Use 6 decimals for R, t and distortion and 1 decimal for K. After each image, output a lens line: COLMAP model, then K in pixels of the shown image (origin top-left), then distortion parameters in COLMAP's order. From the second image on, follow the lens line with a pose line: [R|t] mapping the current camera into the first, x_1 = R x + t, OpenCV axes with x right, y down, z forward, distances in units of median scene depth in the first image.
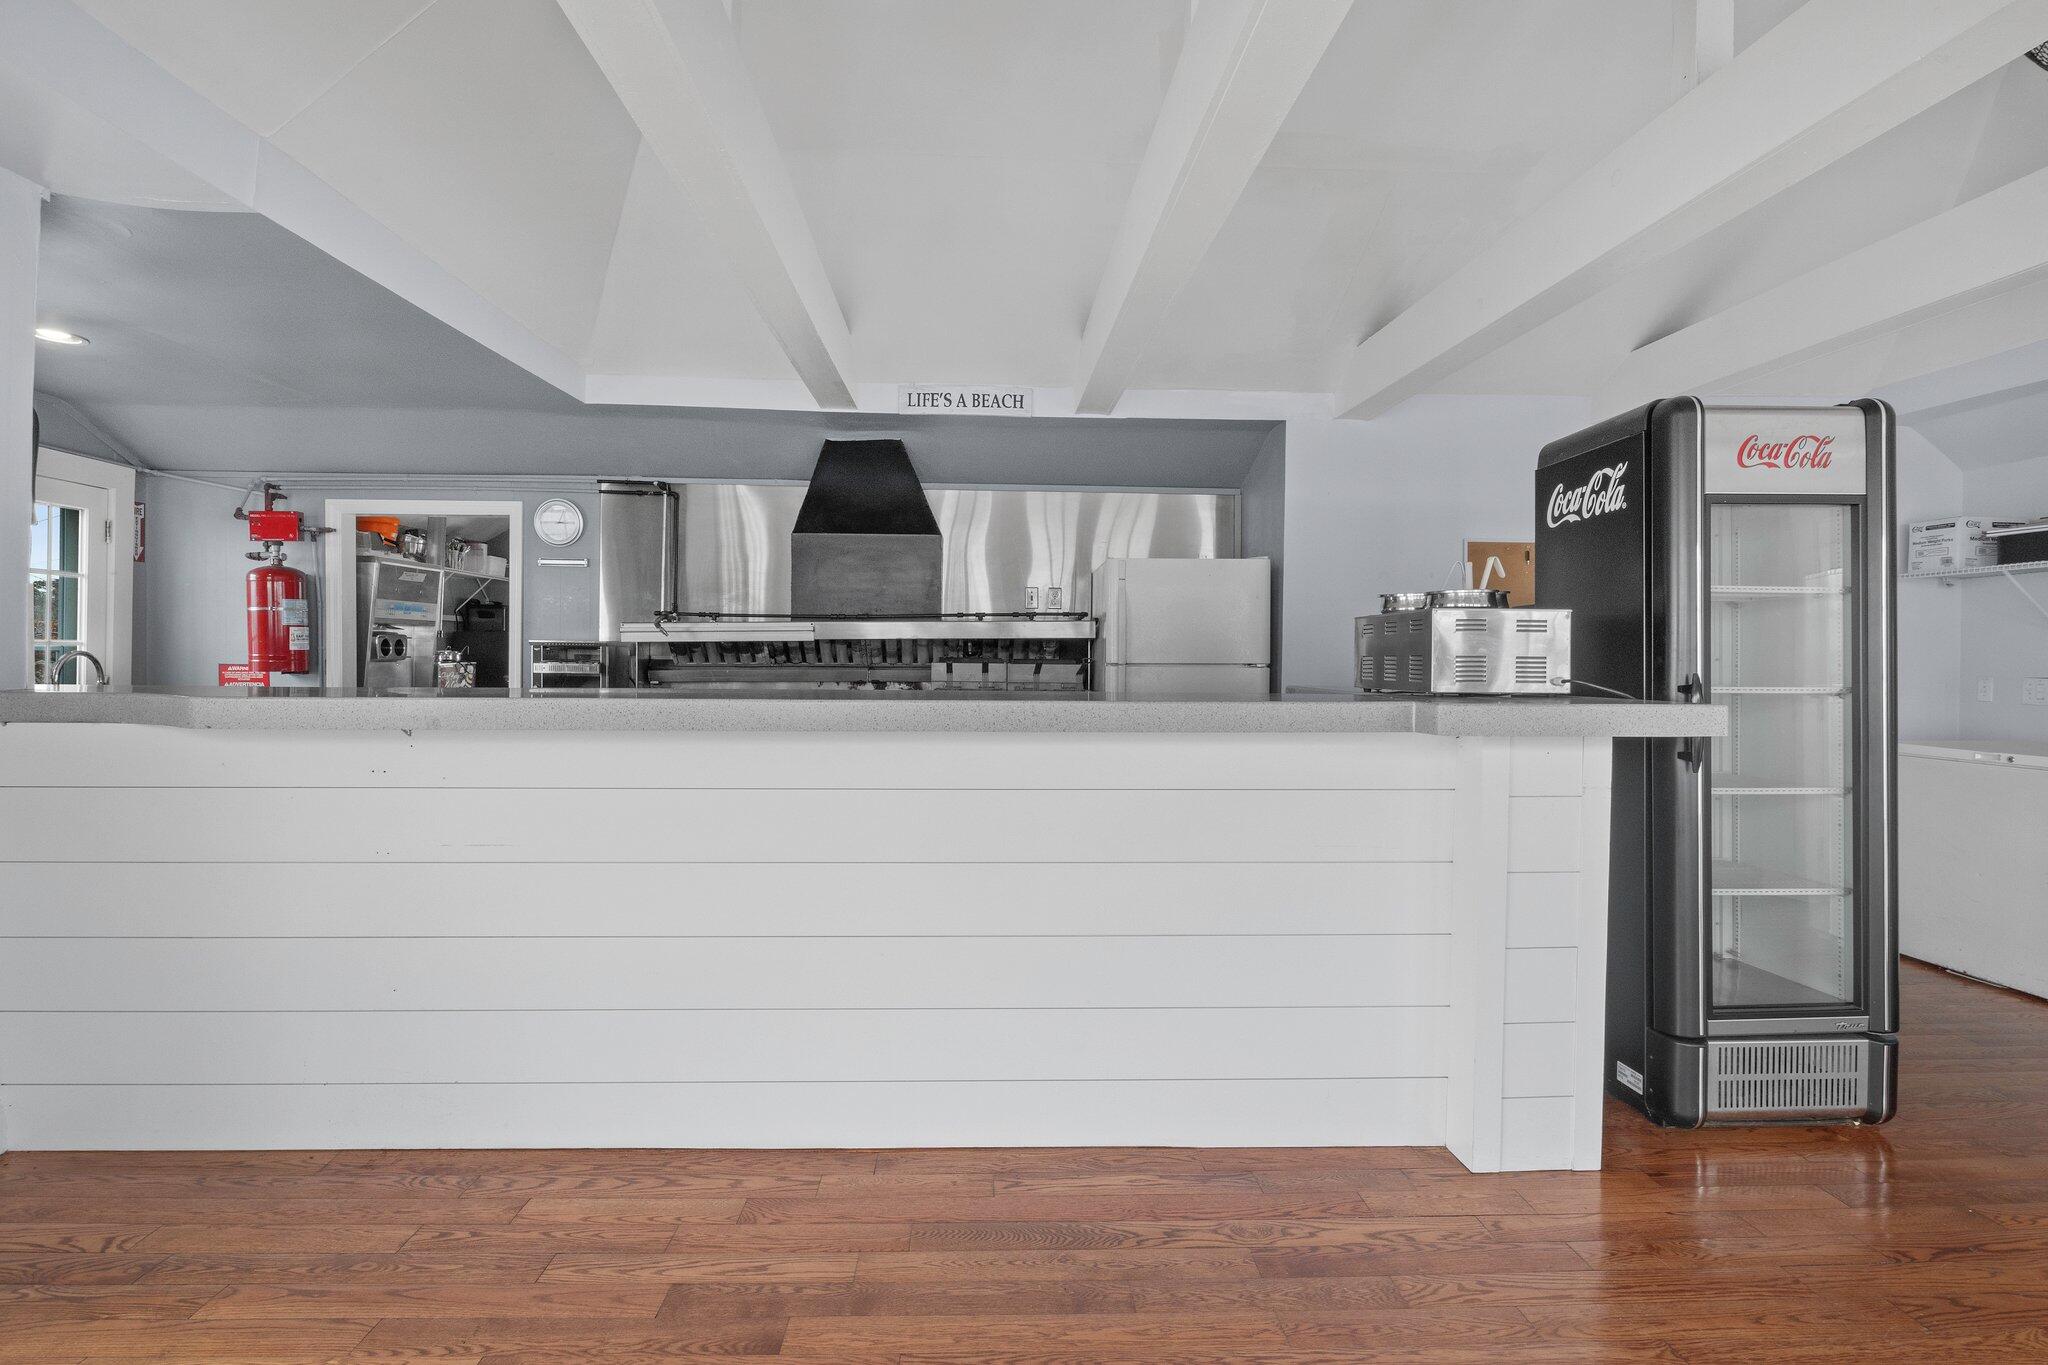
lens RADIAL K [[1021.8, 0, 1019.7], [0, 1021.8, 665.4], [0, 0, 1]] dist [-0.009072, -0.000103]
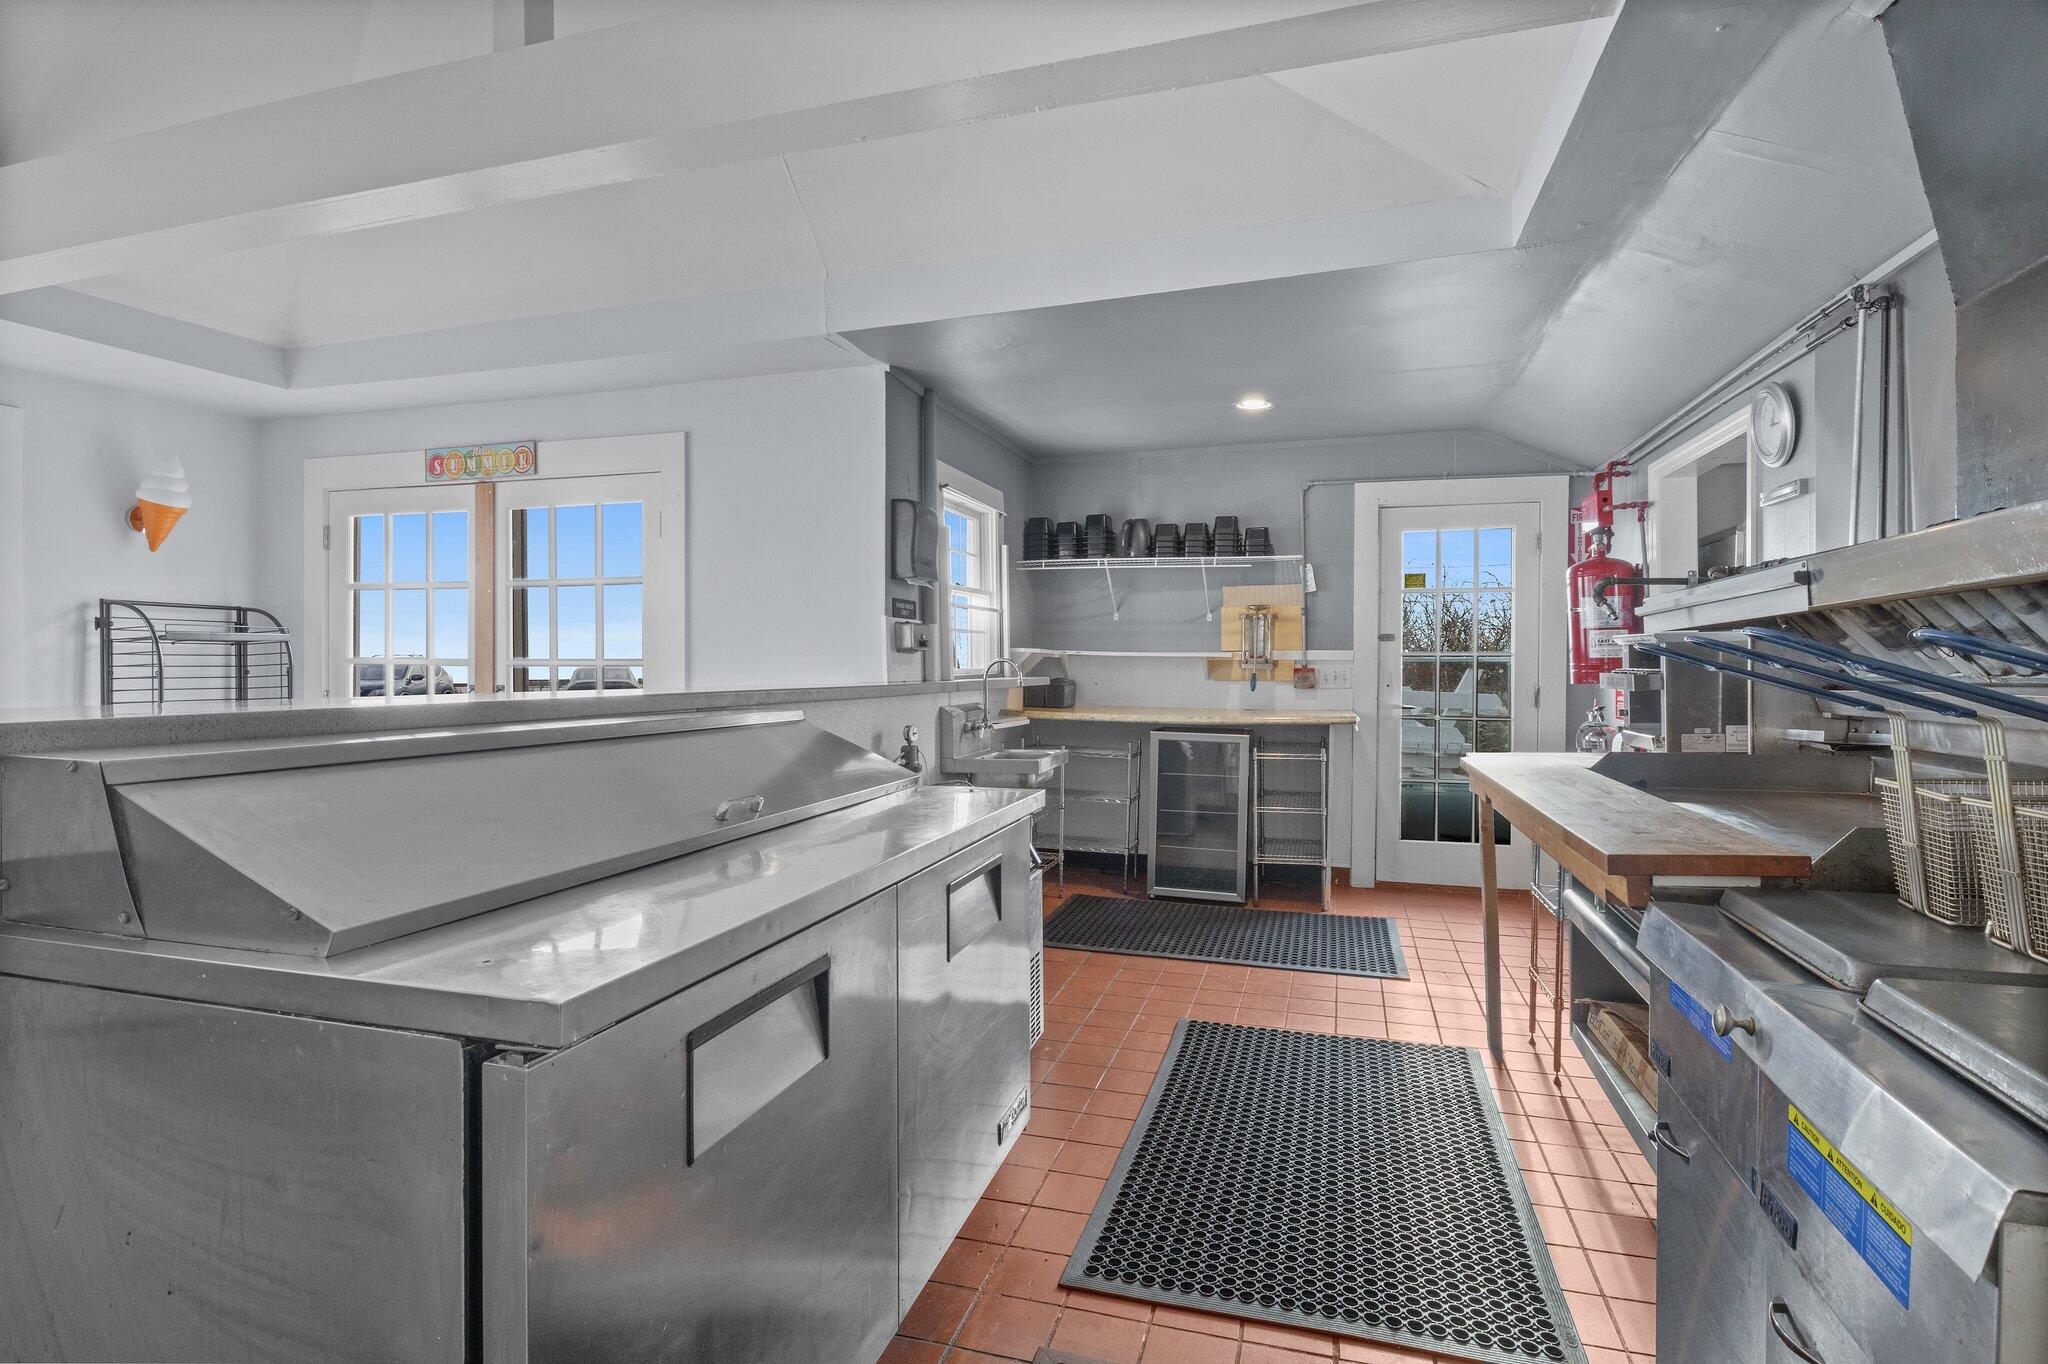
lens RADIAL K [[1054.1, 0, 1024.0], [0, 1054.1, 682.0], [0, 0, 1]] dist [-0.001171, -0.000216]
pose [[-0.331047, 0.002239, -0.943611, 0.424543], [-0.012033, 0.999906, 0.006594, 0.009348], [0.943537, 0.013537, -0.330989, 1.405593]]
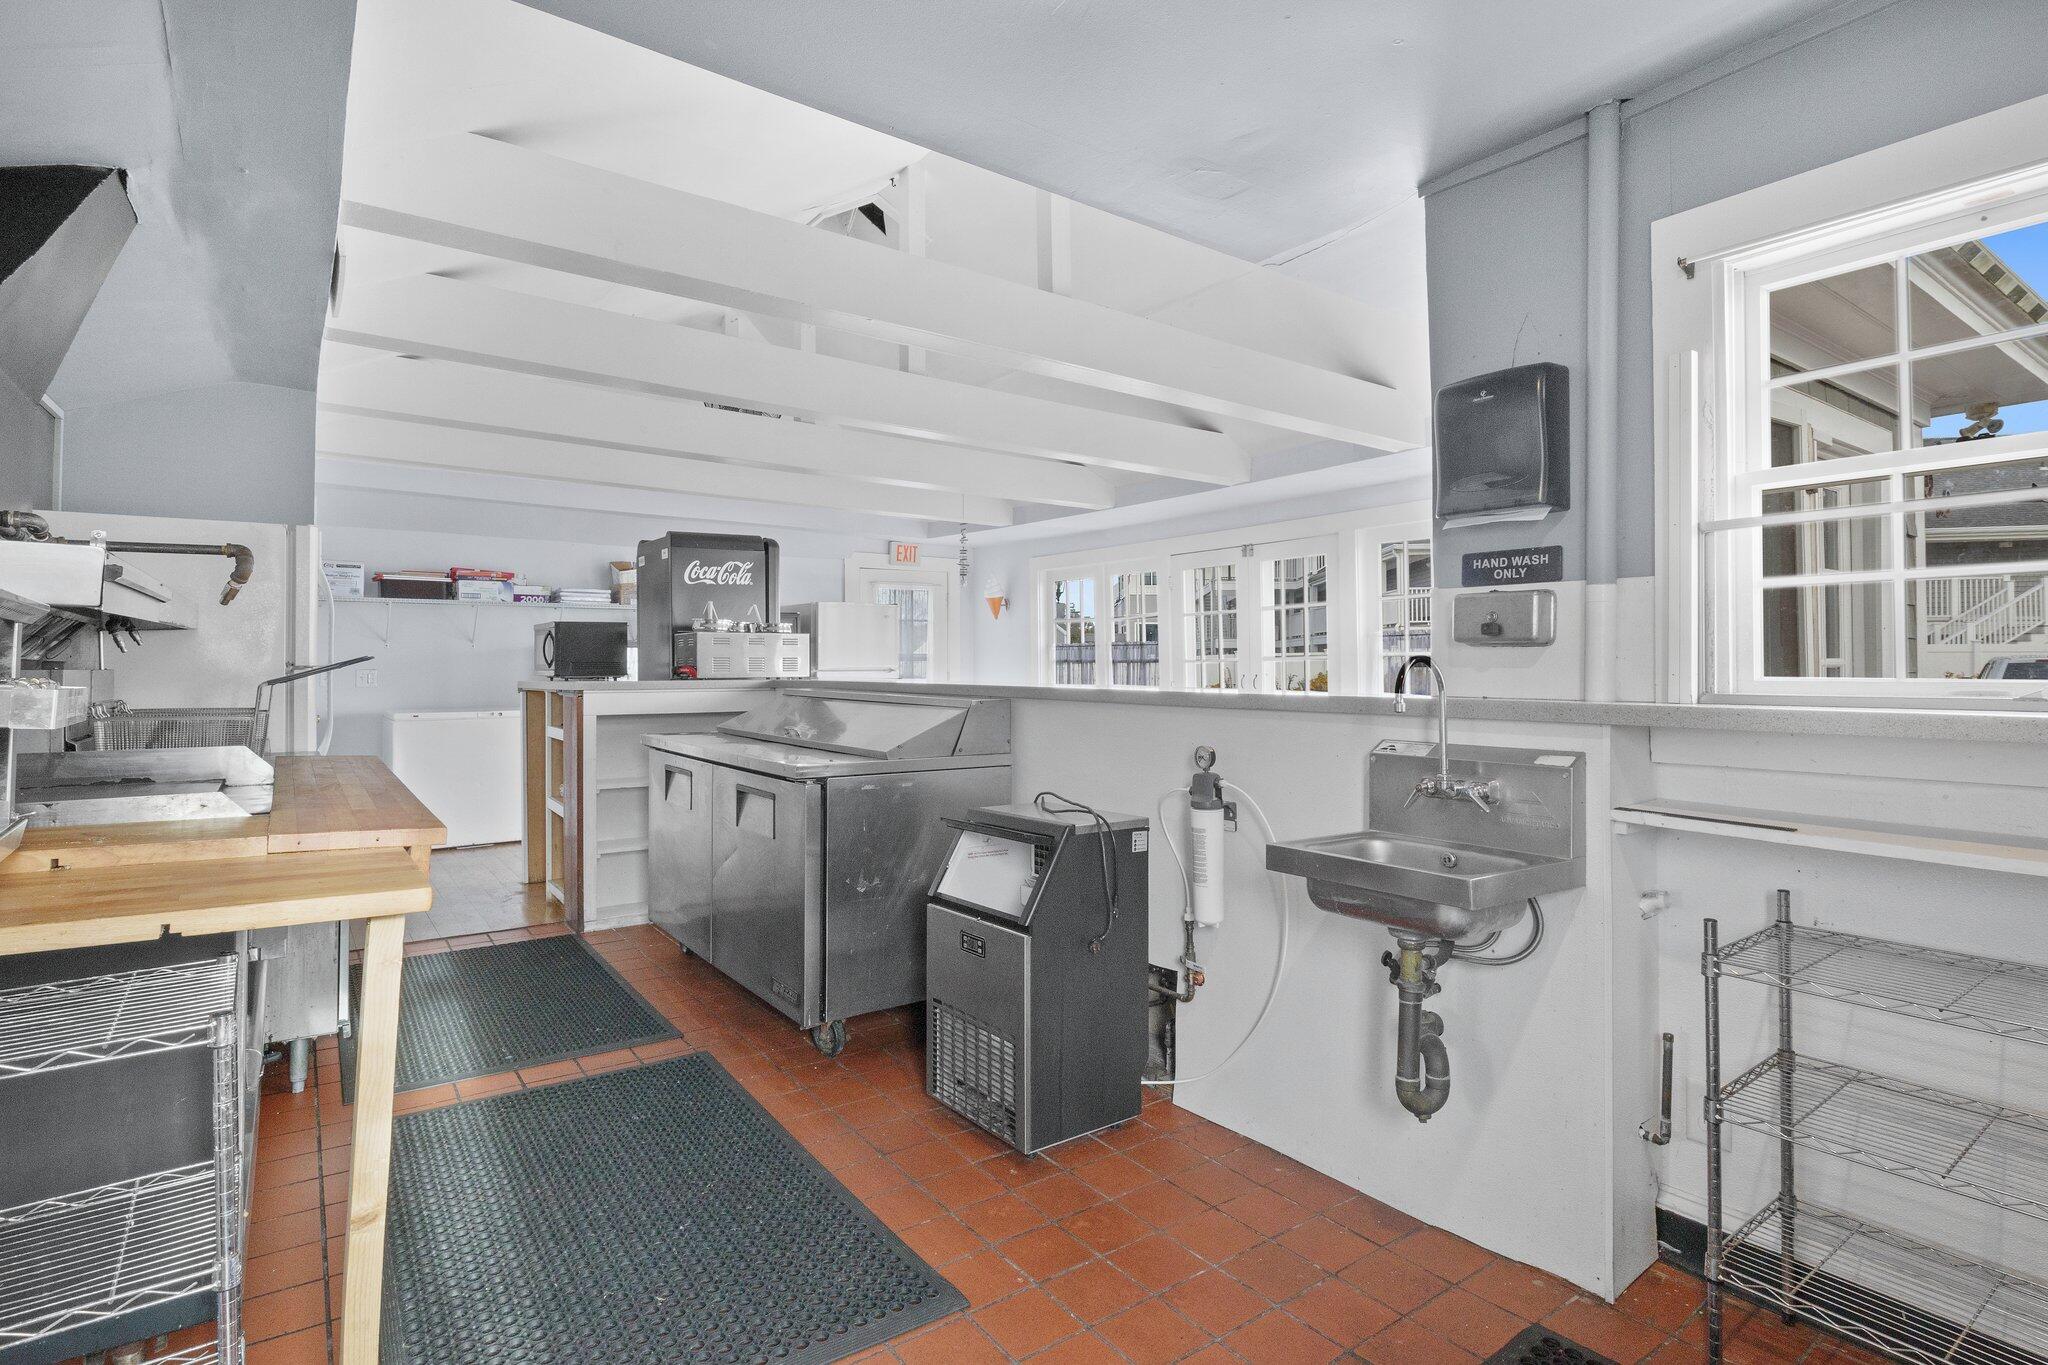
lens RADIAL K [[1021.8, 0, 1019.7], [0, 1021.8, 665.4], [0, 0, 1]] dist [-0.009072, -0.000103]
pose [[-0.546574, -0.009507, 0.837357, -1.256478], [0.001432, 0.999923, 0.012287, -0.016642], [-0.837409, 0.007915, -0.546519, 1.493070]]
